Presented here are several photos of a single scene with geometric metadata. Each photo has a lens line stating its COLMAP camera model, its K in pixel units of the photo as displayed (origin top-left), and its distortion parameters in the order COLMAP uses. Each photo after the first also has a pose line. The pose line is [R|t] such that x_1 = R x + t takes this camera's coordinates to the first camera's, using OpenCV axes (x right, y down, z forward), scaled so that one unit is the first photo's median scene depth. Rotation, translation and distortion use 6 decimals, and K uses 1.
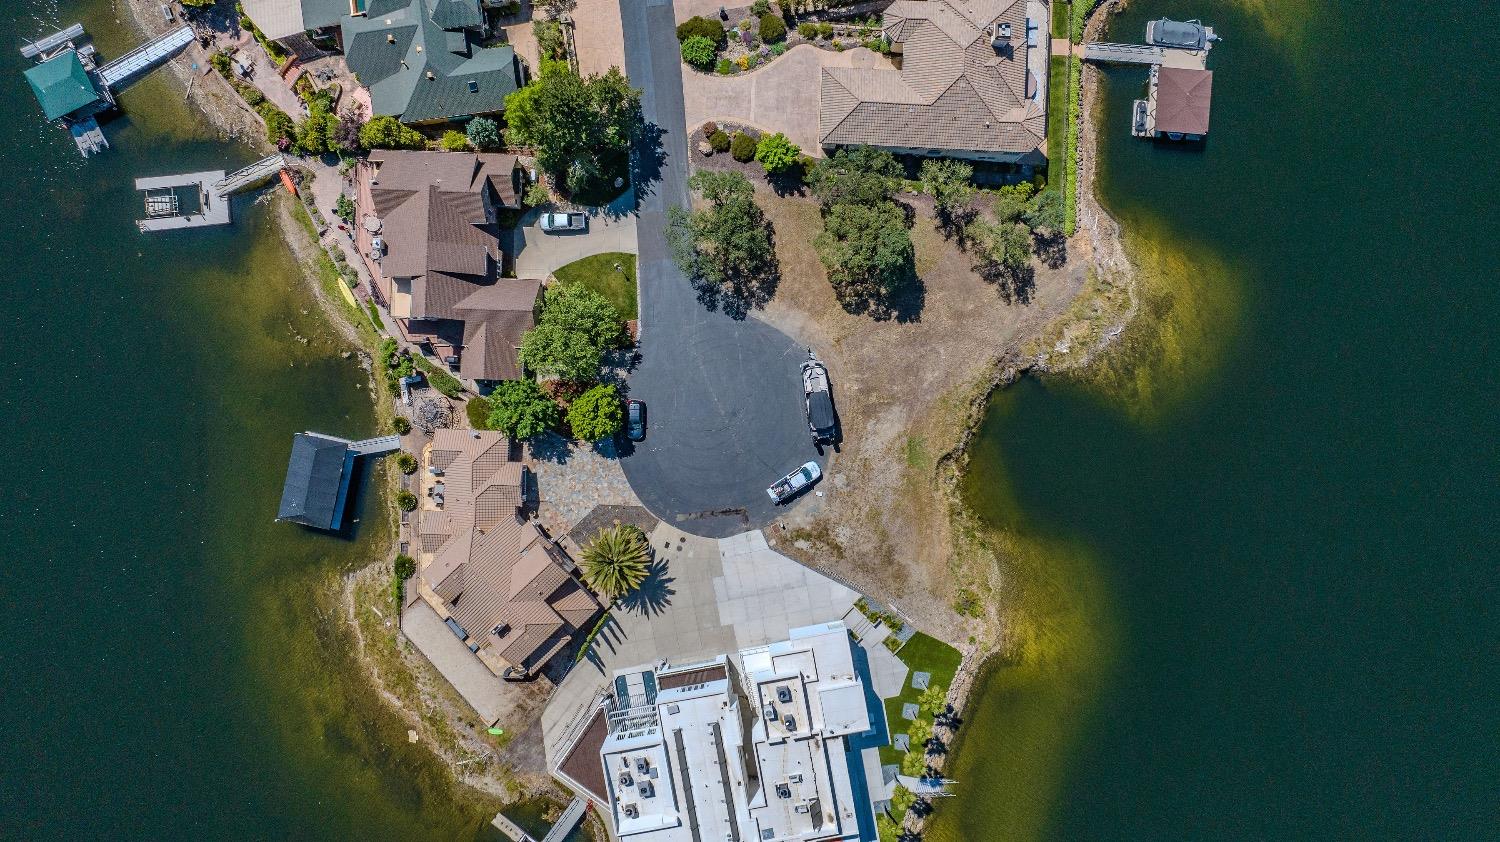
lens RADIAL K [[1058.1, 0, 729.6], [0, 1058.1, 396.9], [0, 0, 1]] dist [-0.053065, 0.048522]
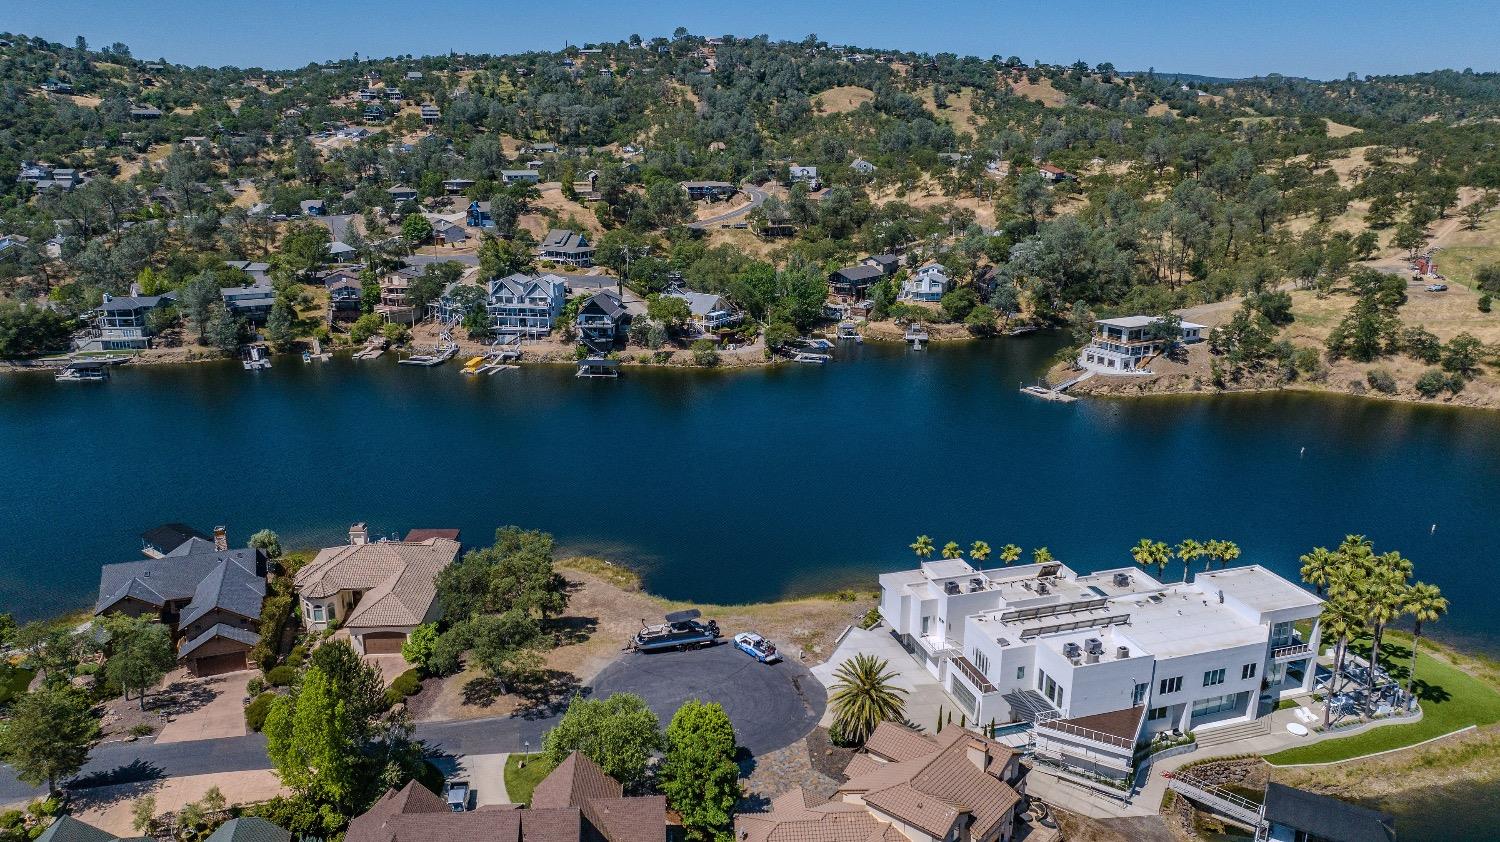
lens RADIAL K [[1058.1, 0, 754.1], [0, 1058.1, 427.4], [0, 0, 1]] dist [-0.053065, 0.048522]
pose [[-0.114027, -0.282072, 0.952593, -0.826817], [0.993477, -0.031050, 0.109726, -0.025043], [-0.001373, 0.958891, 0.283773, 0.510370]]
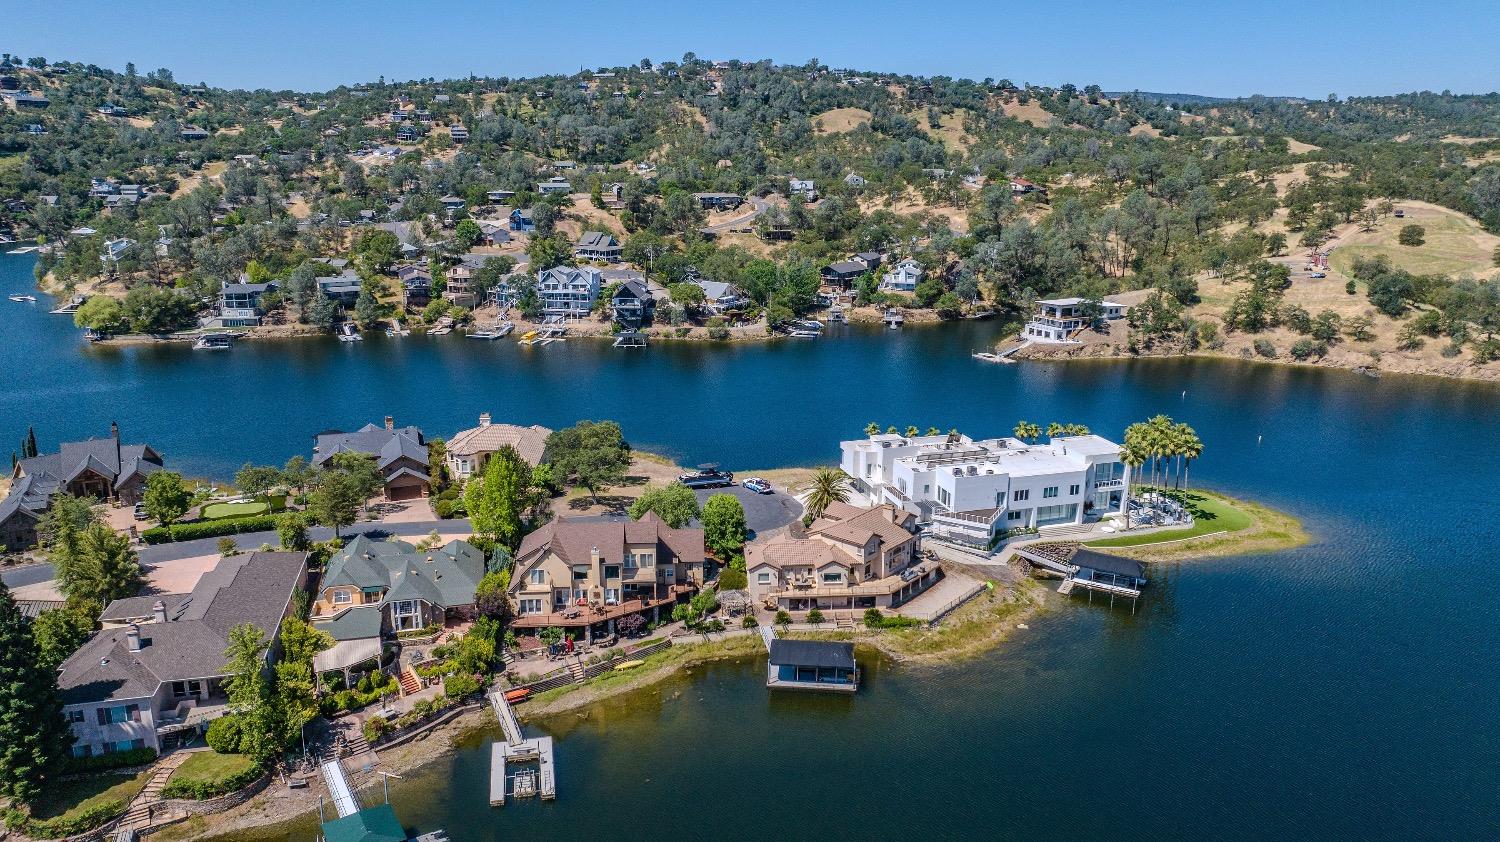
lens RADIAL K [[1058.1, 0, 745.9], [0, 1058.1, 425.2], [0, 0, 1]] dist [-0.053065, 0.048522]
pose [[-0.102135, -0.263766, 0.959164, -1.367872], [0.994770, -0.026815, 0.098553, -0.083895], [-0.000275, 0.964214, 0.265125, 0.510587]]
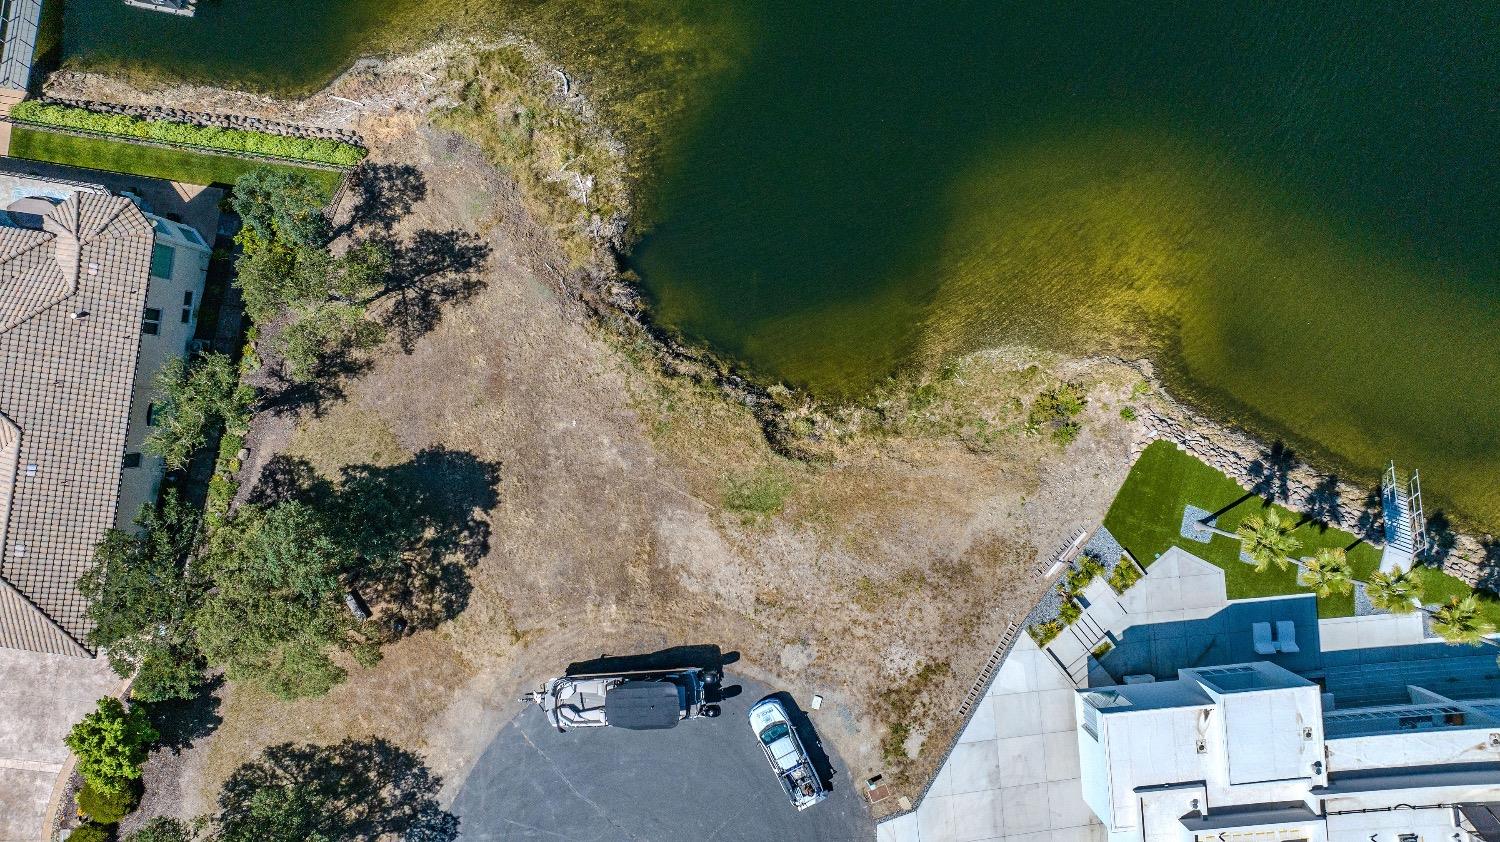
lens RADIAL K [[1058.1, 0, 741.9], [0, 1058.1, 419.2], [0, 0, 1]] dist [-0.053065, 0.048522]
pose [[0.094468, -0.995363, 0.018142, 0.205708], [0.995527, 0.094474, -0.000552, 0.043891], [-0.001164, 0.018113, 0.999835, 0.496174]]
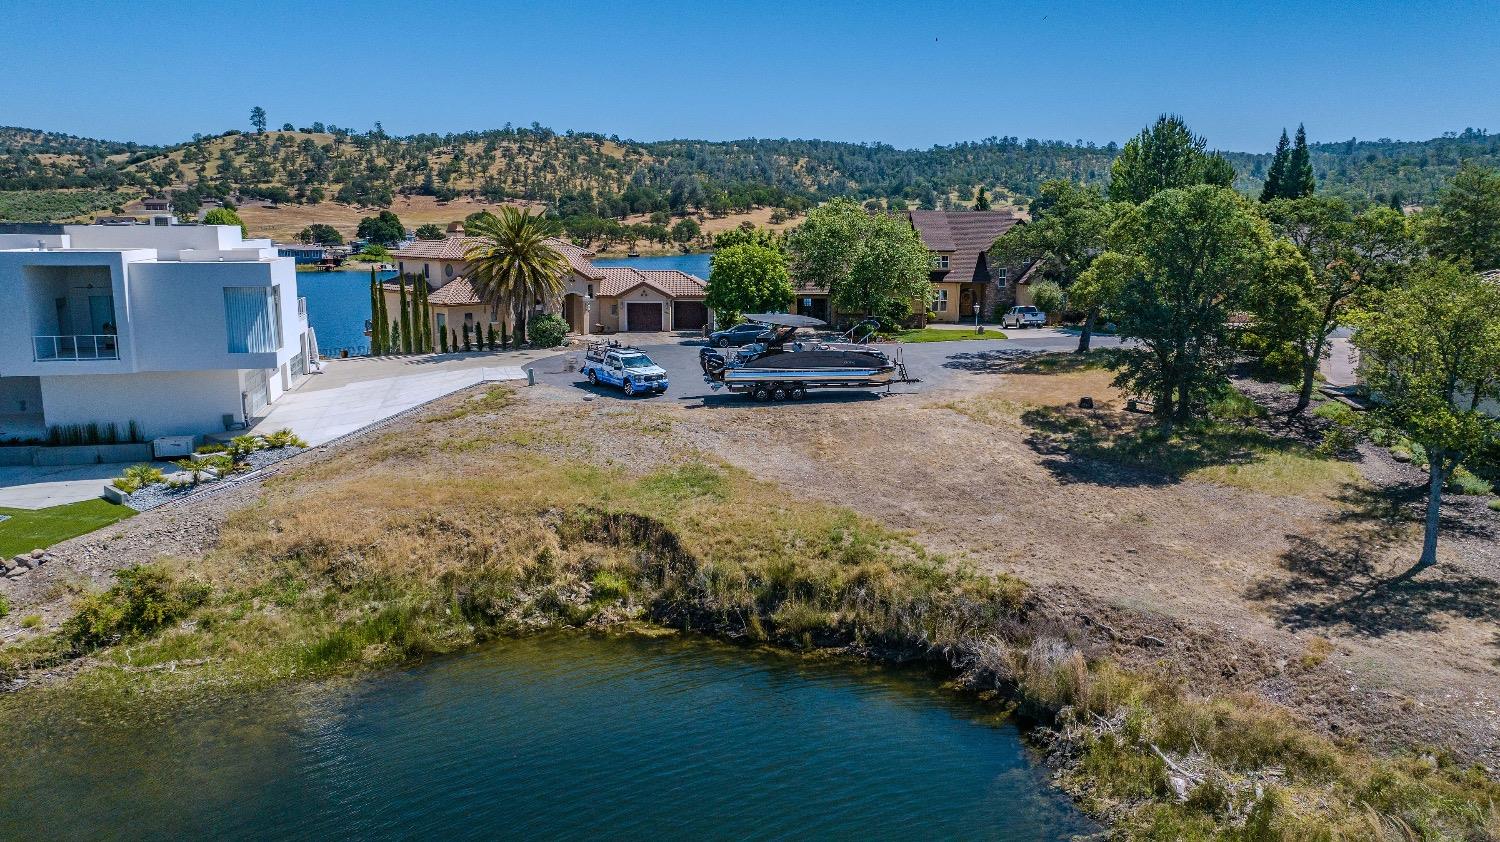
lens RADIAL K [[1058.1, 0, 749.7], [0, 1058.1, 425.0], [0, 0, 1]] dist [-0.053065, 0.048522]
pose [[0.061859, 0.229497, -0.971342, 0.508497], [-0.998046, 0.005654, -0.062224, 0.052835], [-0.008788, 0.973293, 0.229399, 0.911486]]
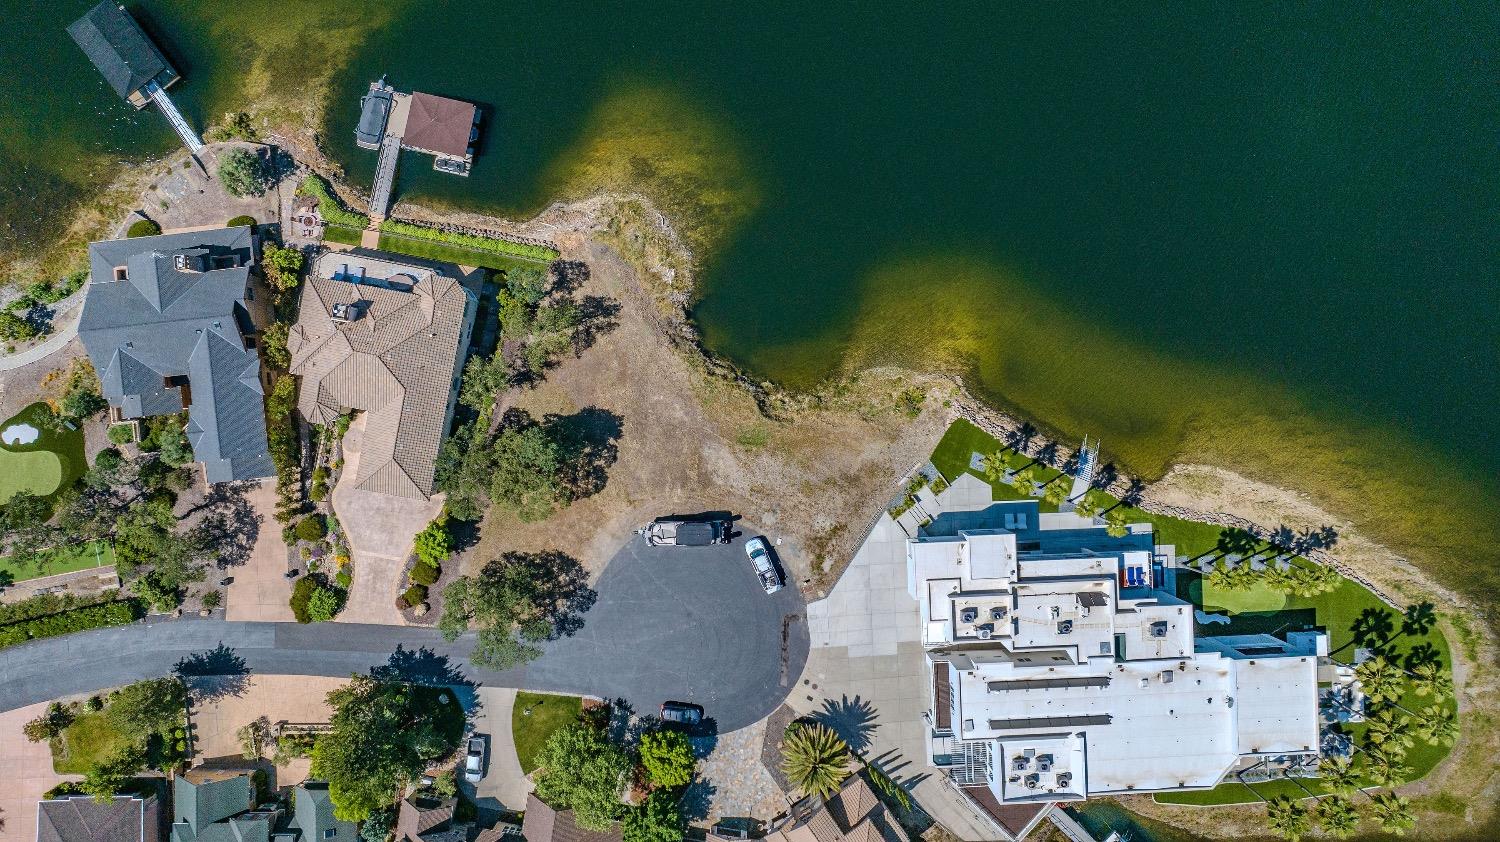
lens RADIAL K [[1058.1, 0, 743.0], [0, 1058.1, 426.9], [0, 0, 1]] dist [-0.053065, 0.048522]
pose [[0.134159, -0.990937, 0.006768, 0.180817], [0.990949, 0.134186, 0.003755, 0.039342], [-0.004629, 0.006203, 0.999970, -0.001918]]
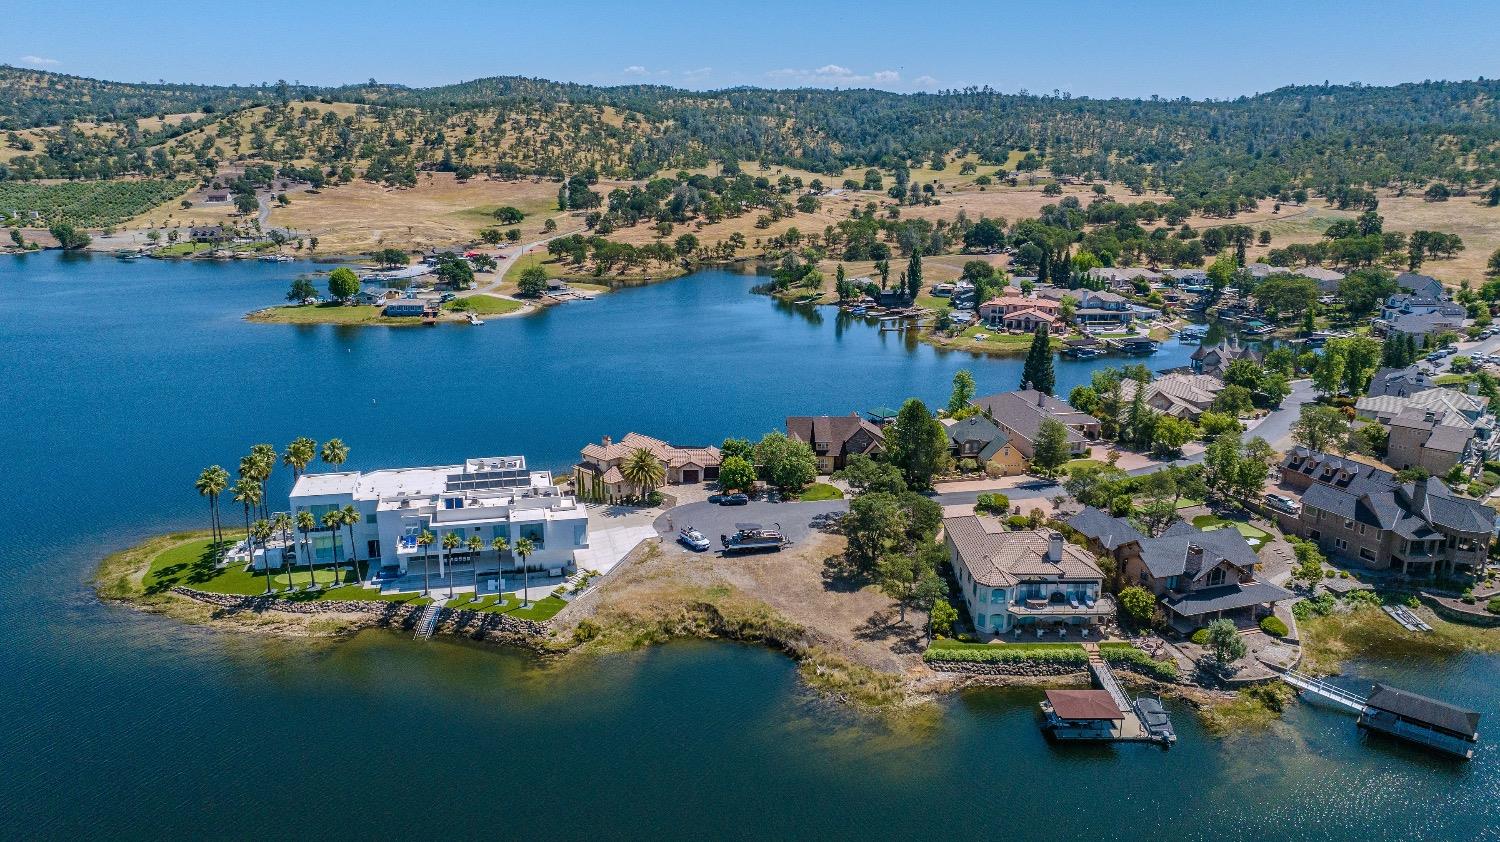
lens RADIAL K [[1058.1, 0, 750.0], [0, 1058.1, 422.0], [0, 0, 1]] dist [-0.053065, 0.048522]
pose [[0.070513, 0.299323, -0.951543, 1.290182], [-0.997458, 0.011300, -0.070361, 0.100749], [-0.010308, 0.954085, 0.299359, 0.452029]]
